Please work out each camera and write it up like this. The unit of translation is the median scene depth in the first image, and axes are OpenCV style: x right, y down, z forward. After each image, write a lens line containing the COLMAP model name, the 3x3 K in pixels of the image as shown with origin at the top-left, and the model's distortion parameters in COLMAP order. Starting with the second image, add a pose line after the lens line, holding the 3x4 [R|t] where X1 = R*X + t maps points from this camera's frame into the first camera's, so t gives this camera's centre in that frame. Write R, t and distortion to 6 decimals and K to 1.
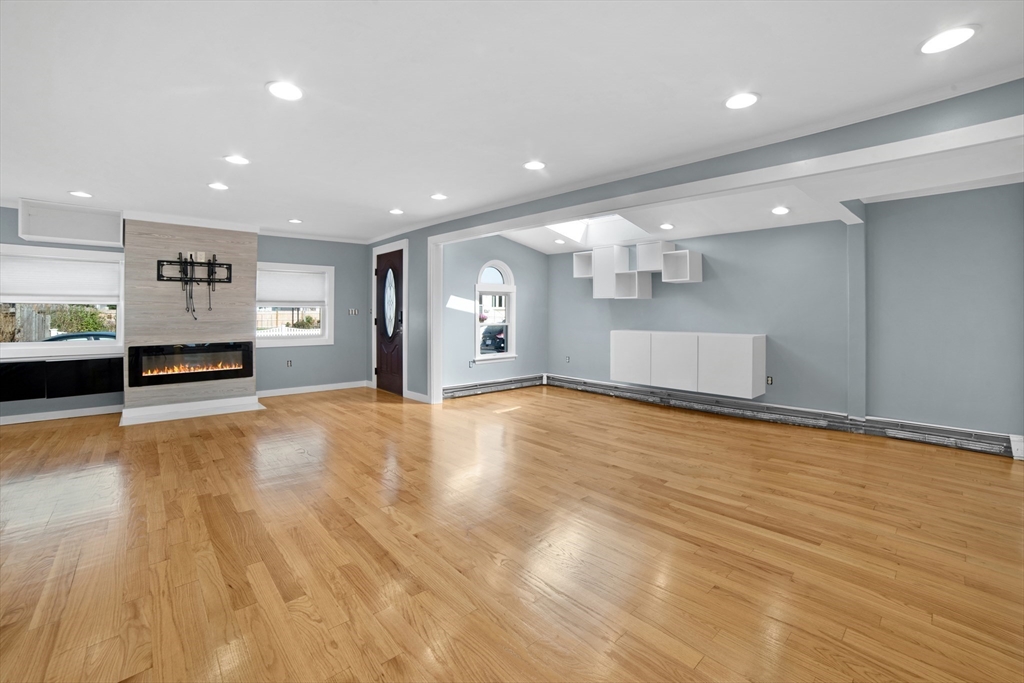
lens RADIAL K [[423.2, 0, 523.1], [0, 423.2, 307.9], [0, 0, 1]] dist [-0.052505, 0.001390]
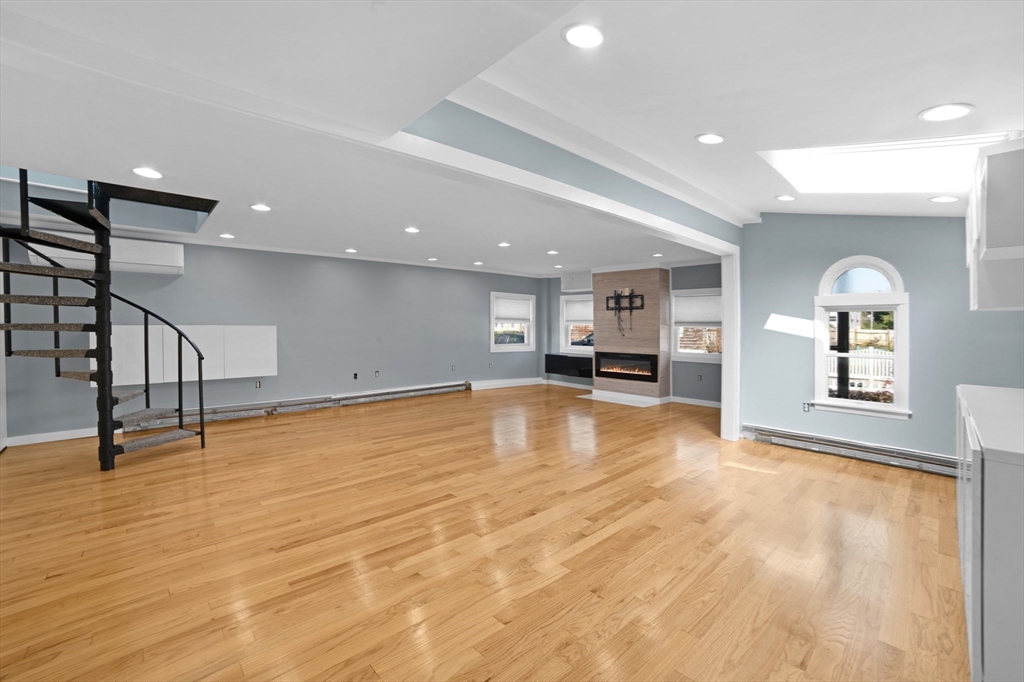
lens RADIAL K [[423.2, 0, 515.3], [0, 423.2, 338.1], [0, 0, 1]] dist [-0.052505, 0.001390]
pose [[0.010118, 0.022347, -0.999699, 0.703897], [0.001336, 0.999749, 0.022362, 0.002115], [0.999948, -0.001562, 0.010086, 0.639817]]
